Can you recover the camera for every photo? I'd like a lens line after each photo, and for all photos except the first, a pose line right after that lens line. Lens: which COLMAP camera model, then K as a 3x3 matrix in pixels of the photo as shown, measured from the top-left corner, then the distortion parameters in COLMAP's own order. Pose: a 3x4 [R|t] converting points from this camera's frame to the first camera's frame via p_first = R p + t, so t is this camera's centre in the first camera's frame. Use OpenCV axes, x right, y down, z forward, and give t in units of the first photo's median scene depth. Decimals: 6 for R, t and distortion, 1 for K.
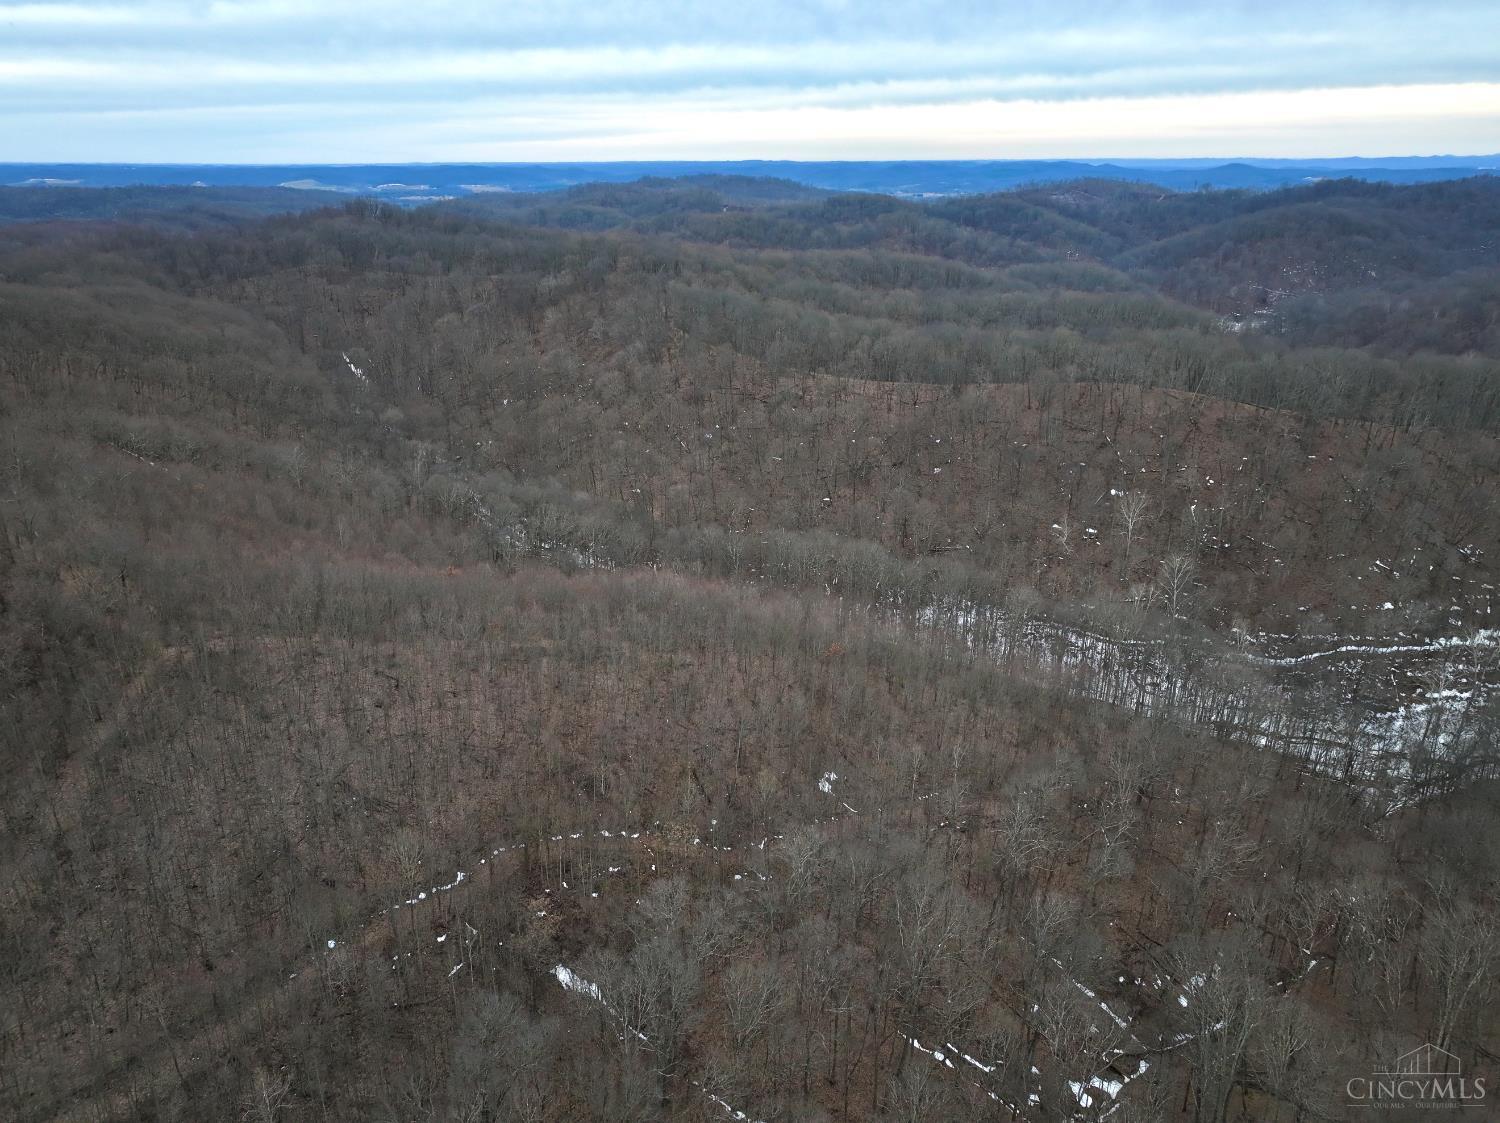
lens RADIAL K [[1040.3, 0, 750.0], [0, 1040.3, 561.5], [0, 0, 1]] dist [-0.008196, 0.026701]
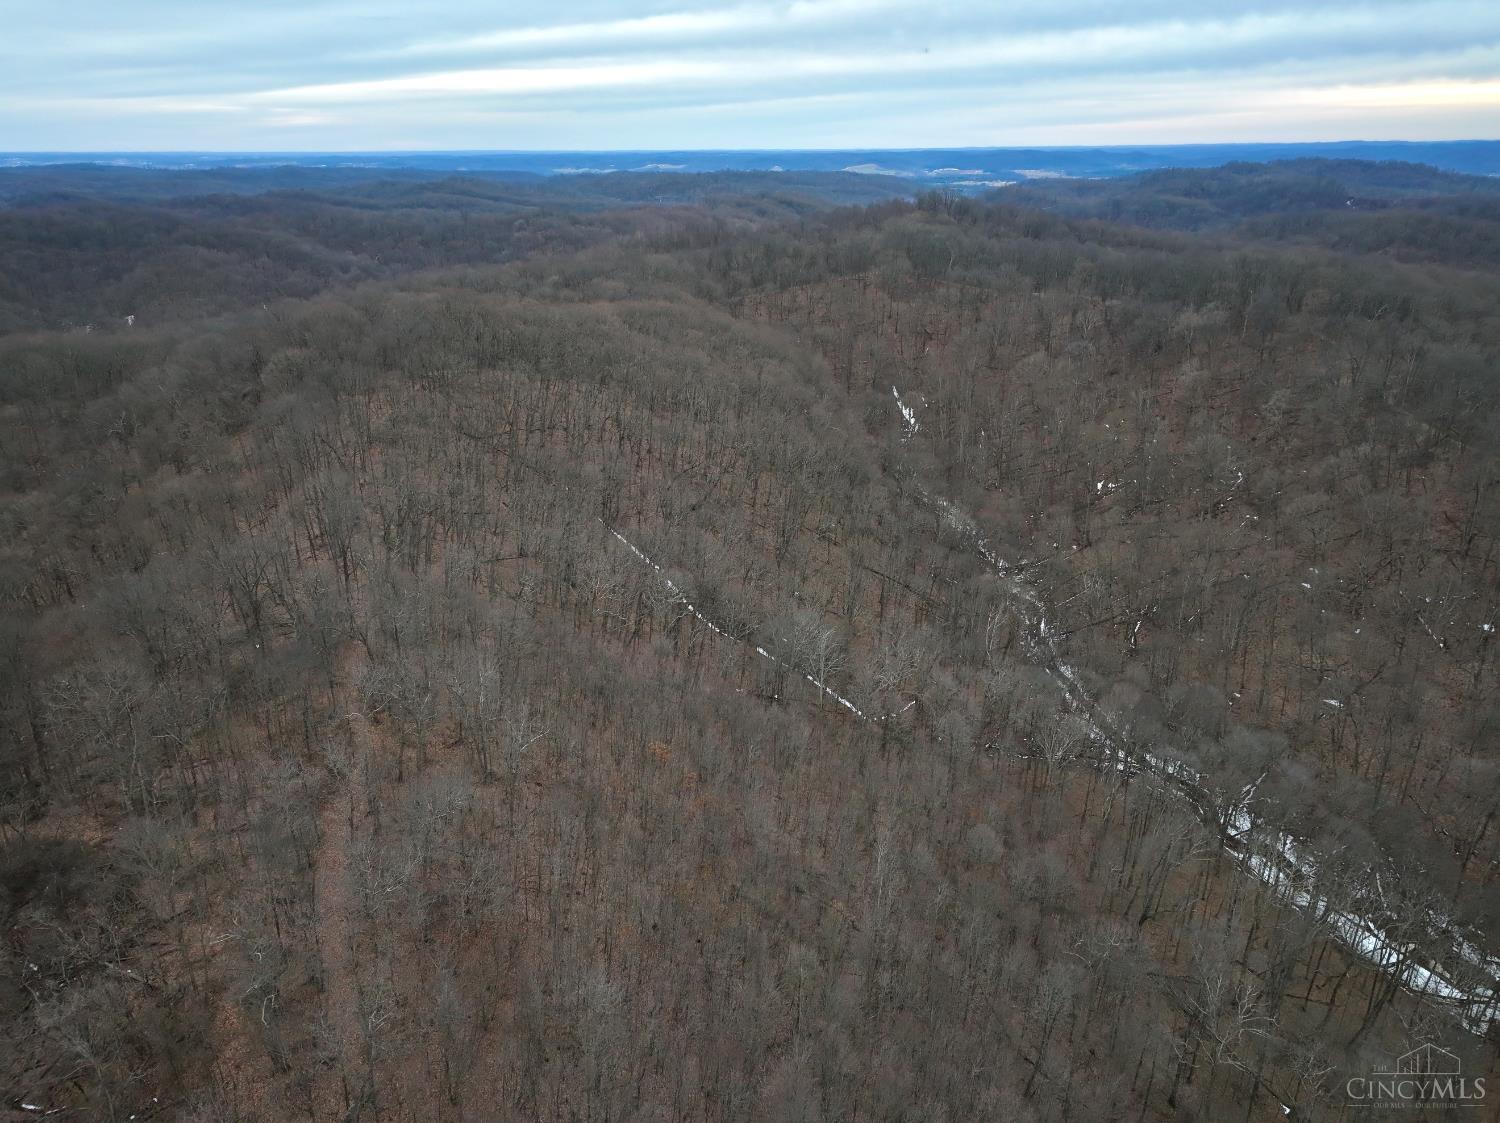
lens RADIAL K [[1053.6, 0, 756.4], [0, 1053.6, 552.0], [0, 0, 1]] dist [-0.009549, 0.034134]
pose [[0.886912, 0.161878, -0.432647, -0.102130], [-0.161474, 0.986147, 0.037957, -0.080475], [0.432797, 0.036197, 0.900764, 0.205086]]
